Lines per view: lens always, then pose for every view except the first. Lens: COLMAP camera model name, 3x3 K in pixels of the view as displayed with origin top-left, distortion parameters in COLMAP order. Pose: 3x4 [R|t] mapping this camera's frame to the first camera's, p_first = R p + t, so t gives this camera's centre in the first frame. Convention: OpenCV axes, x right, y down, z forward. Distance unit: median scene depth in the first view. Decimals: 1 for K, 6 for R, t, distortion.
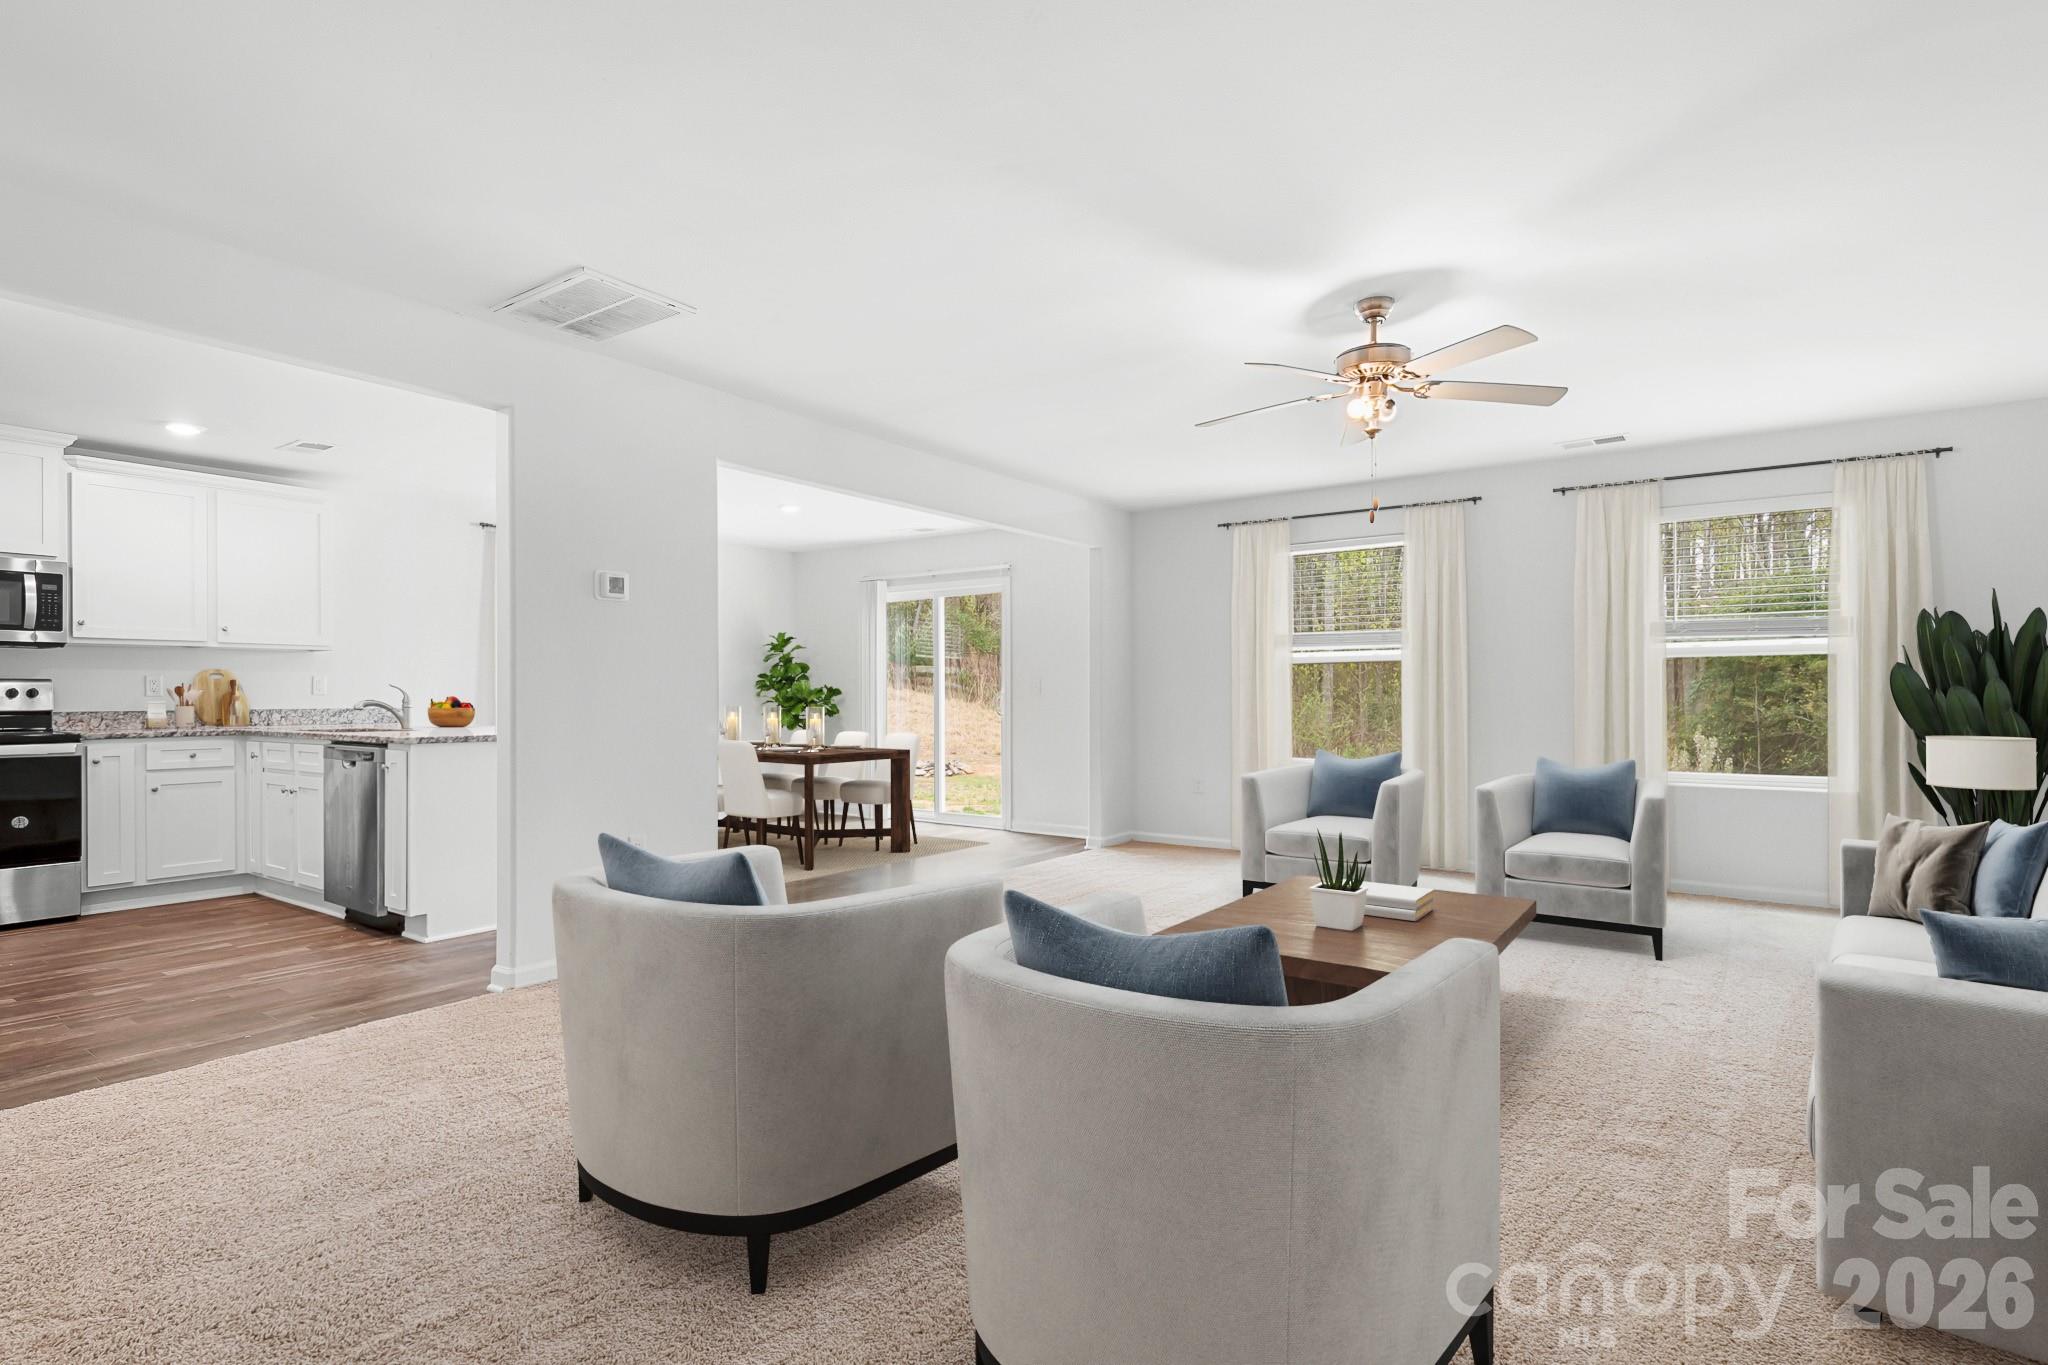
lens RADIAL K [[984.7, 0, 1024.0], [0, 984.7, 682.5], [0, 0, 1]] dist [0.000368, -0.000140]
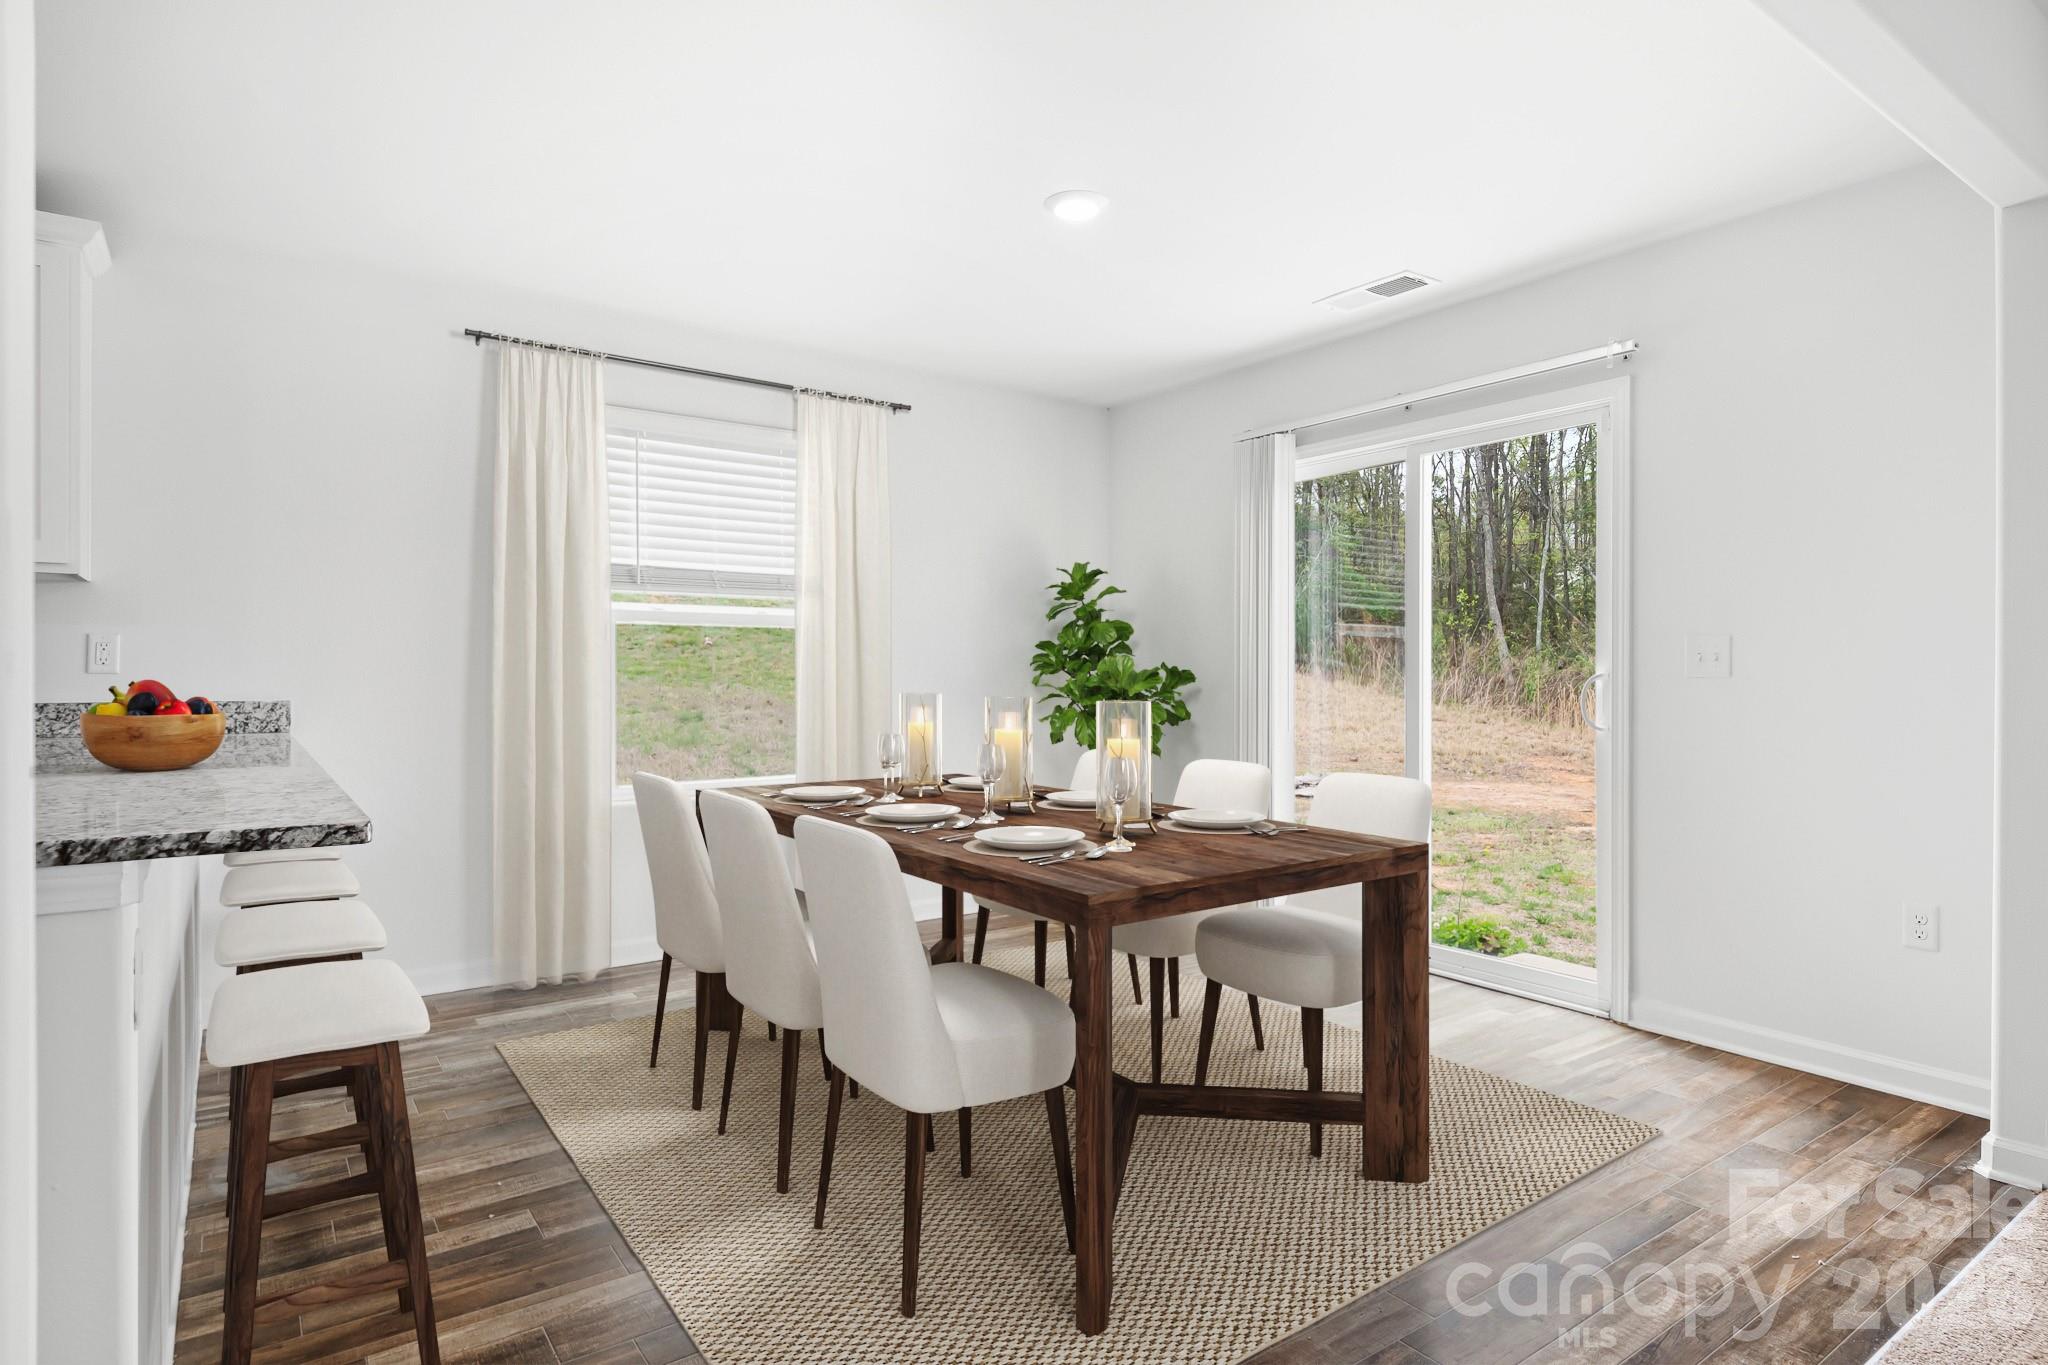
lens RADIAL K [[1096.2, 0, 1024.0], [0, 1096.2, 682.5], [0, 0, 1]] dist [0.112753, -0.000296]
pose [[0.944187, 0.000296, -0.329409, -0.088176], [-0.000387, 1.000000, -0.000211, 0.013410], [0.329409, 0.000327, 0.944187, 0.468450]]
